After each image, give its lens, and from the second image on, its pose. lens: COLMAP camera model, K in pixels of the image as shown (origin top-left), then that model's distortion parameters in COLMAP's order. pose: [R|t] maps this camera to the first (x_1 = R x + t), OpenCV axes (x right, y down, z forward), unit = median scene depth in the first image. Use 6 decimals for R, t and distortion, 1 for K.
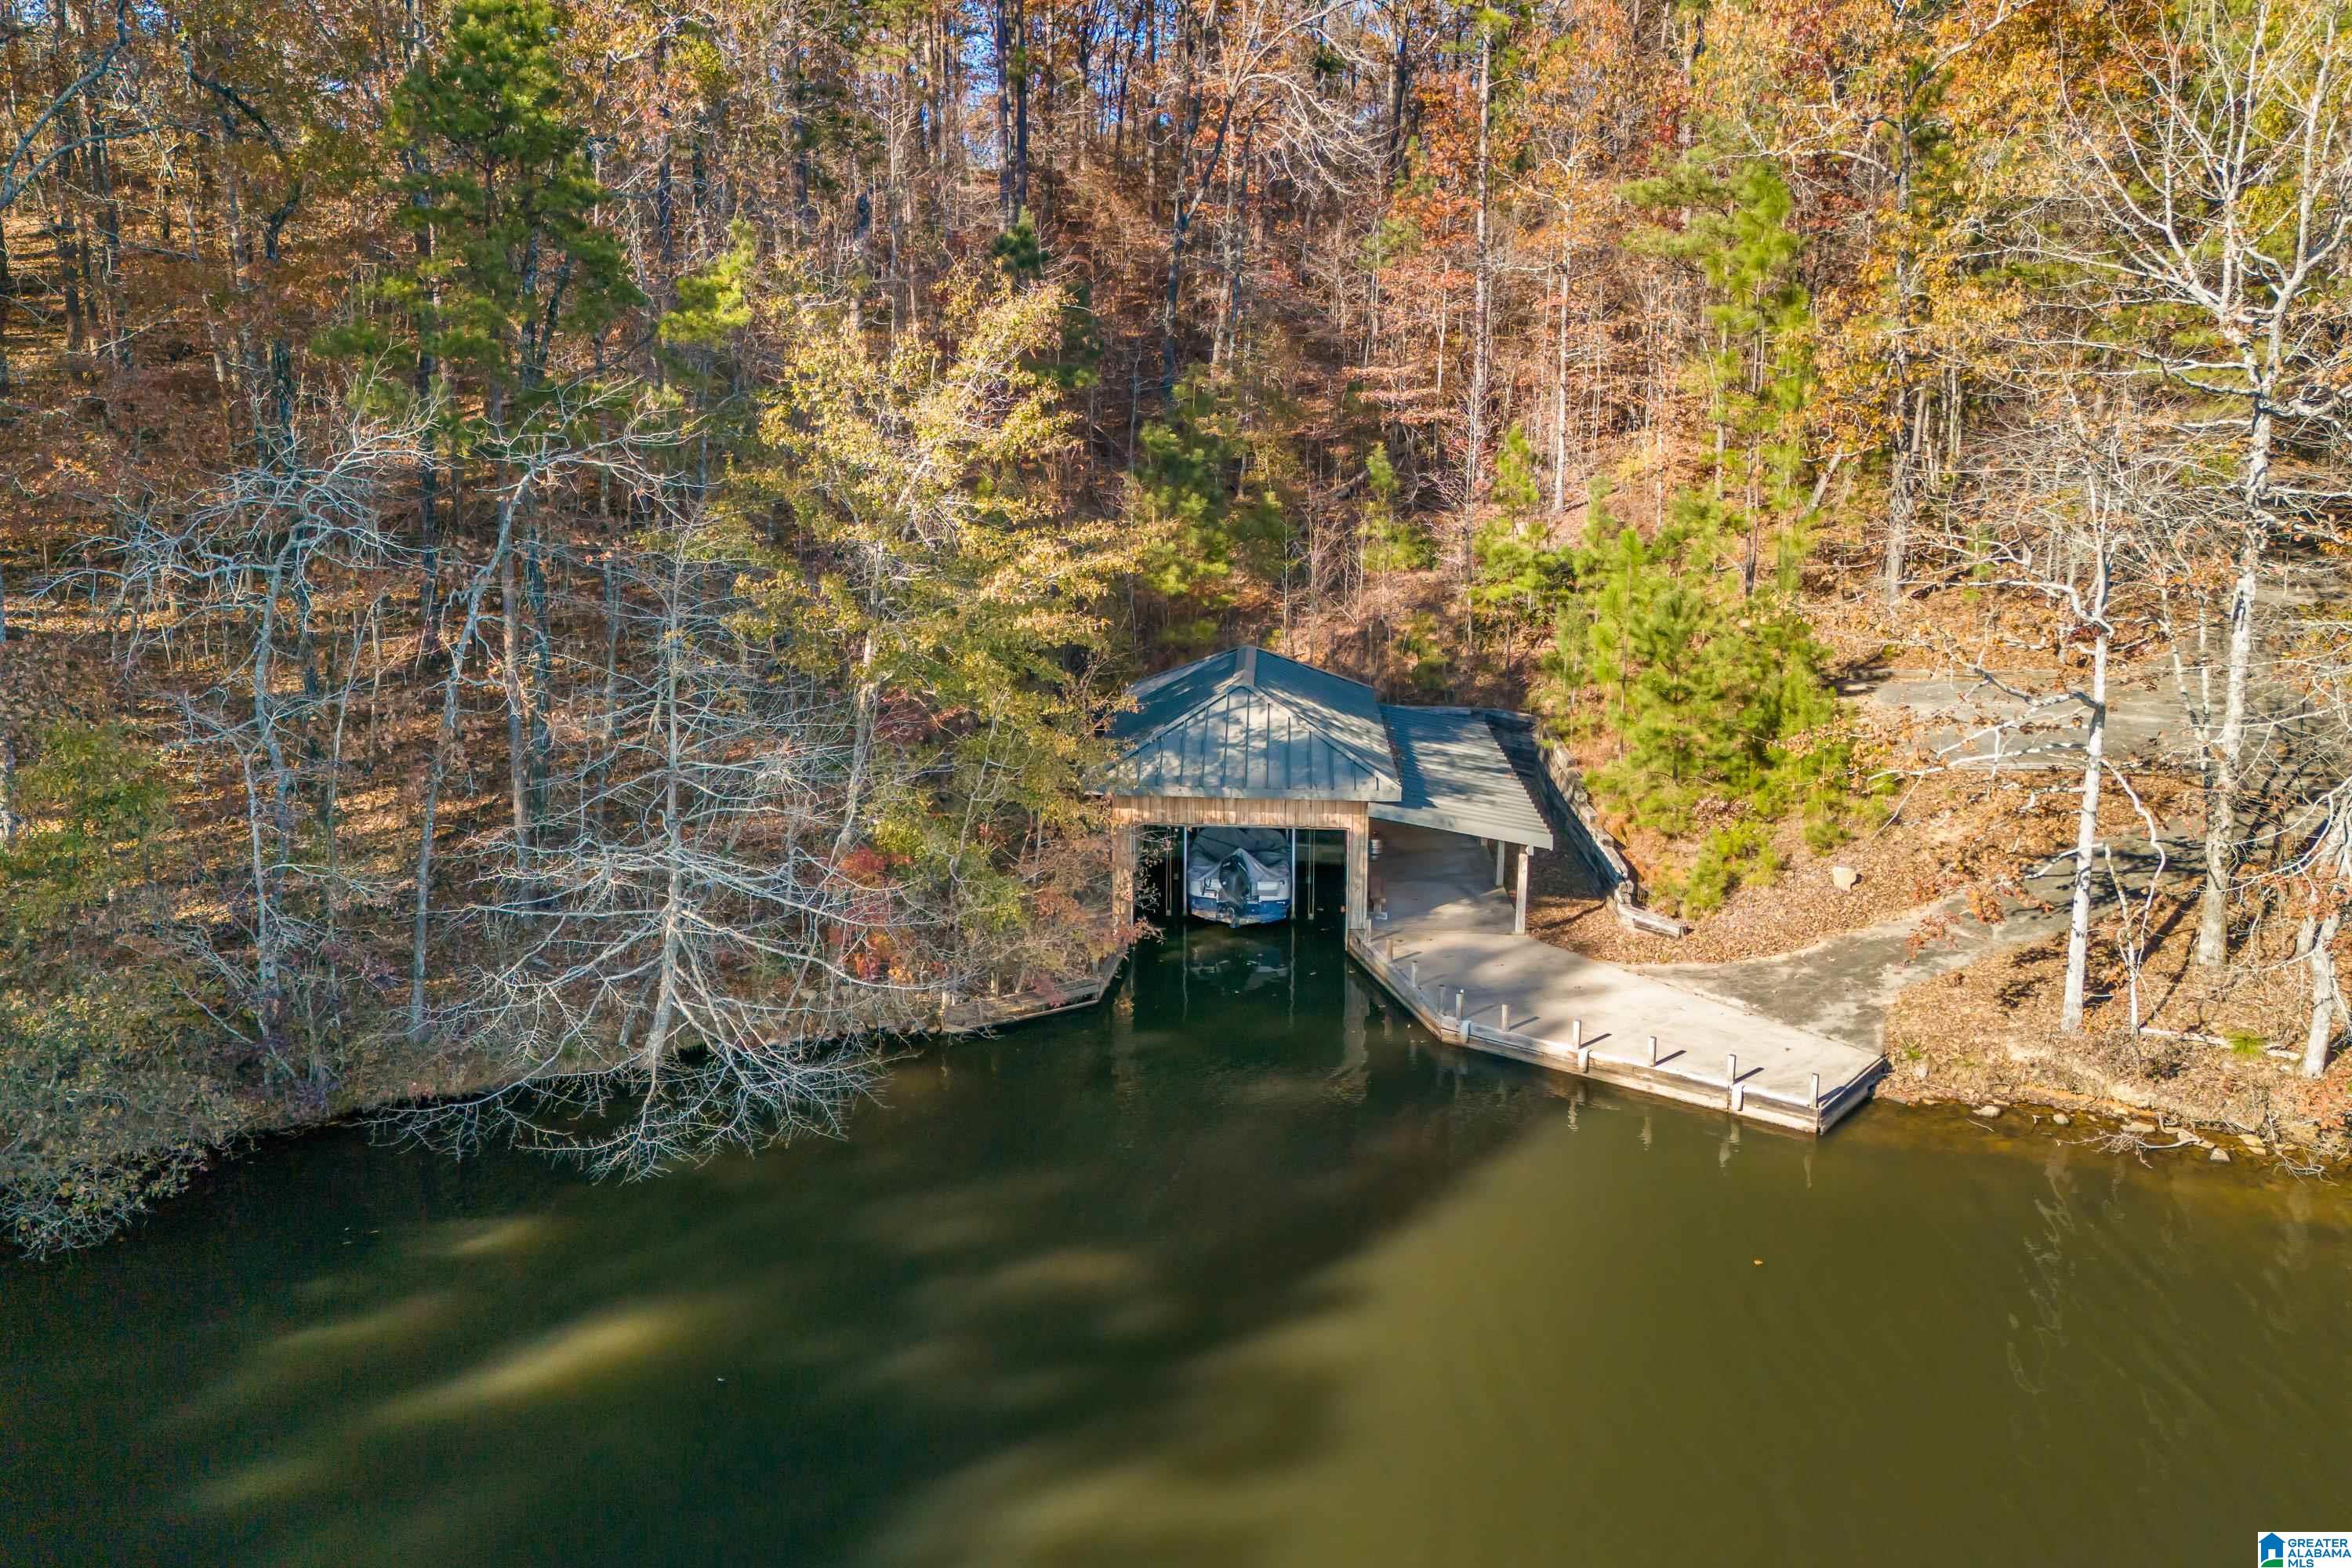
lens RADIAL K [[1702.1, 0, 1176.0], [0, 1702.1, 784.0], [0, 0, 1]] dist [0.082068, -0.081061]
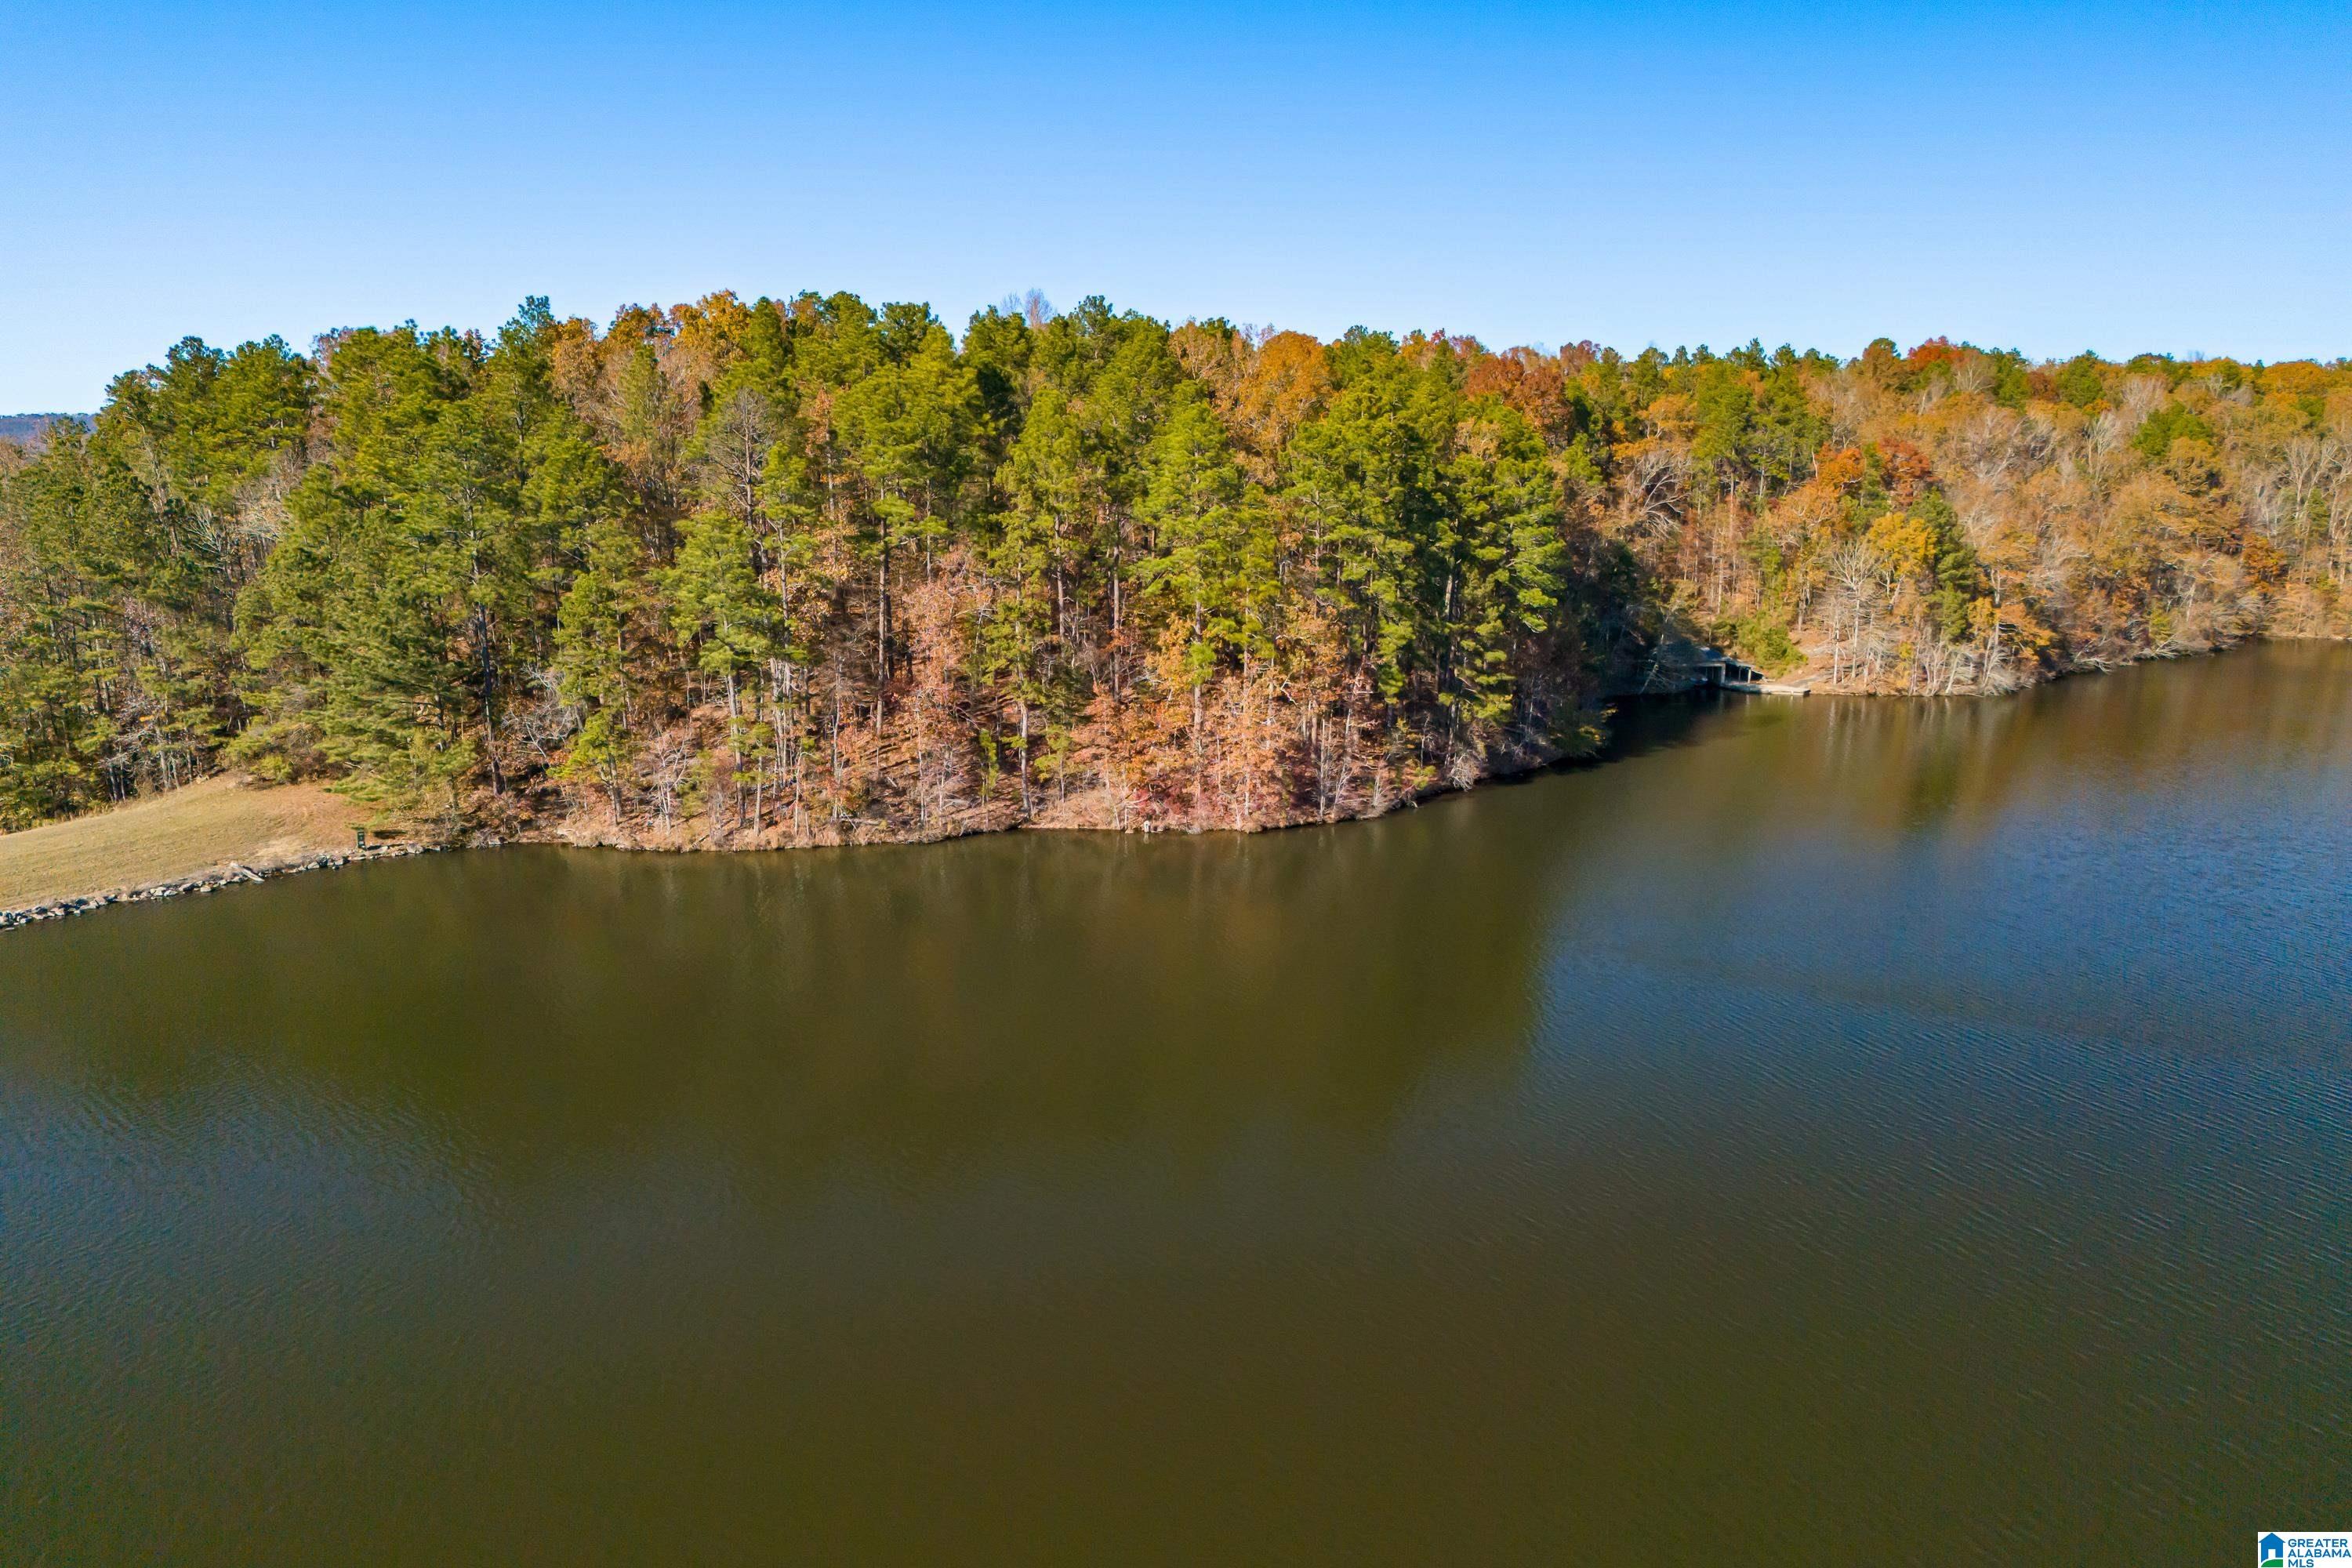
lens RADIAL K [[1702.1, 0, 1176.0], [0, 1702.1, 784.0], [0, 0, 1]] dist [0.082068, -0.081061]
pose [[0.995950, -0.015998, 0.088471, -2.304892], [0.020822, 0.998330, -0.053879, 0.712711], [-0.087462, 0.055503, 0.994620, -4.737963]]
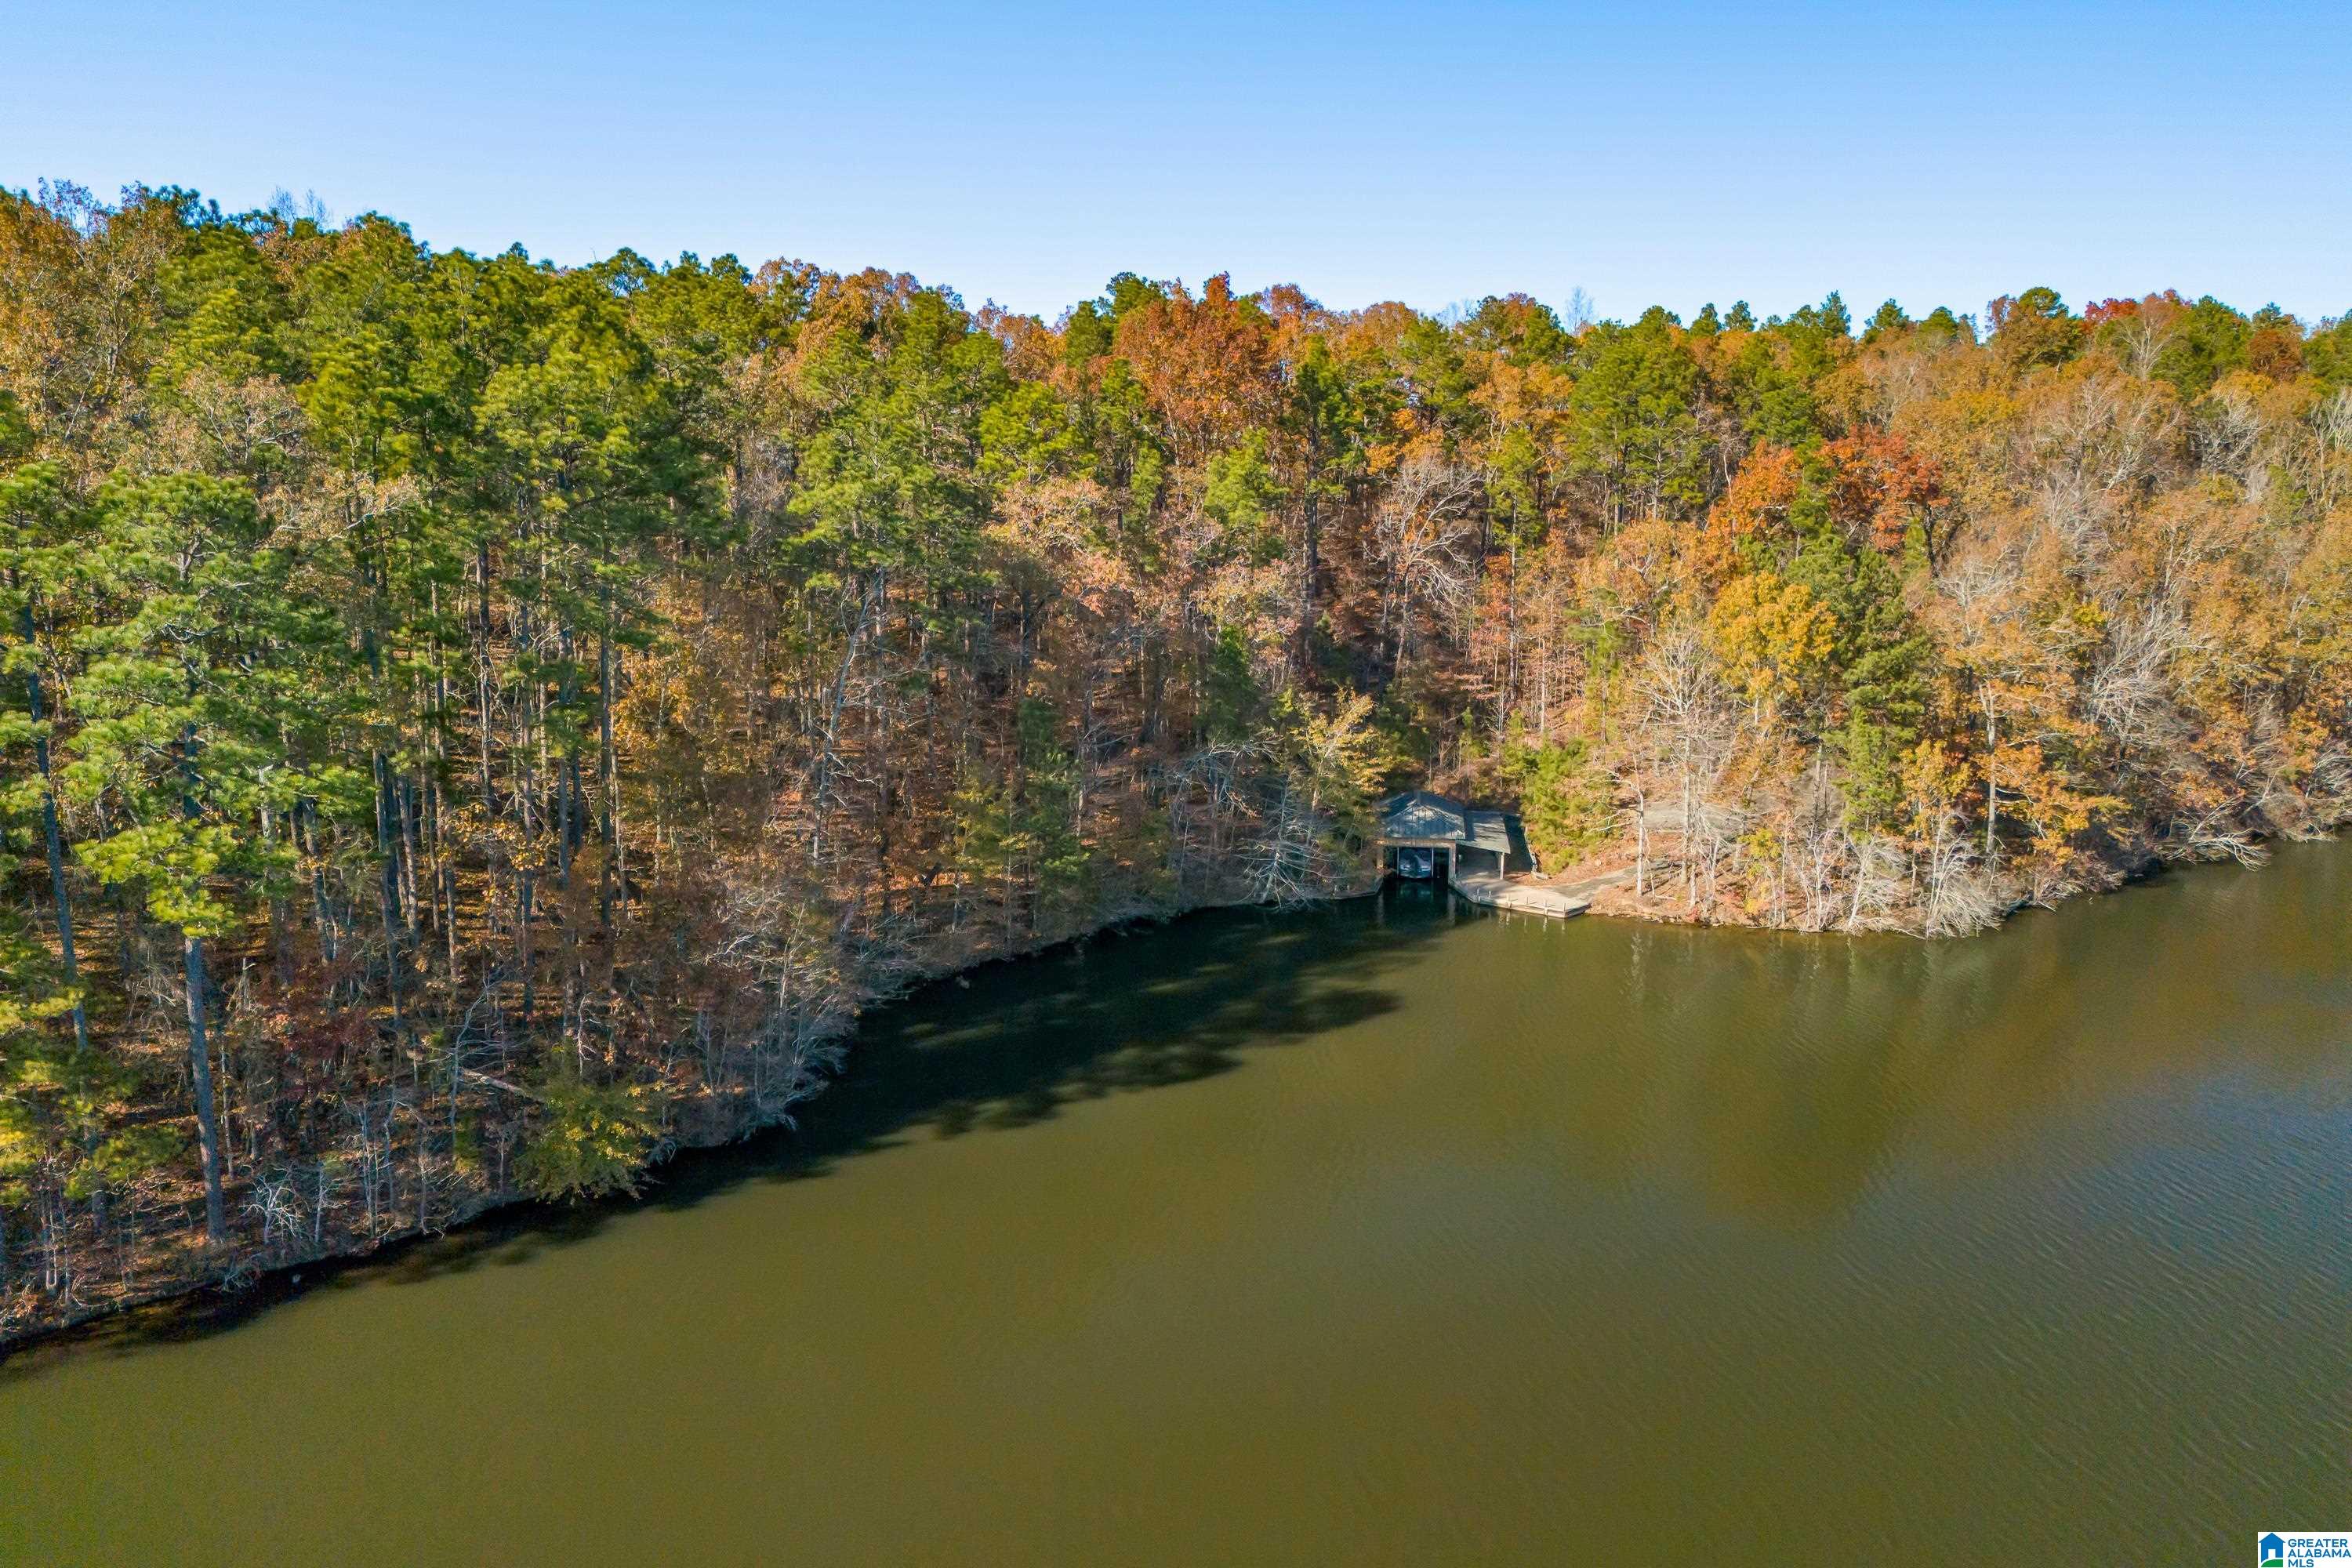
lens RADIAL K [[1702.1, 0, 1176.0], [0, 1702.1, 784.0], [0, 0, 1]] dist [0.082068, -0.081061]
pose [[0.996551, 0.007835, -0.082608, -0.151577], [-0.012973, 0.998002, -0.061843, 0.112792], [0.081959, 0.062701, 0.994661, -2.292887]]
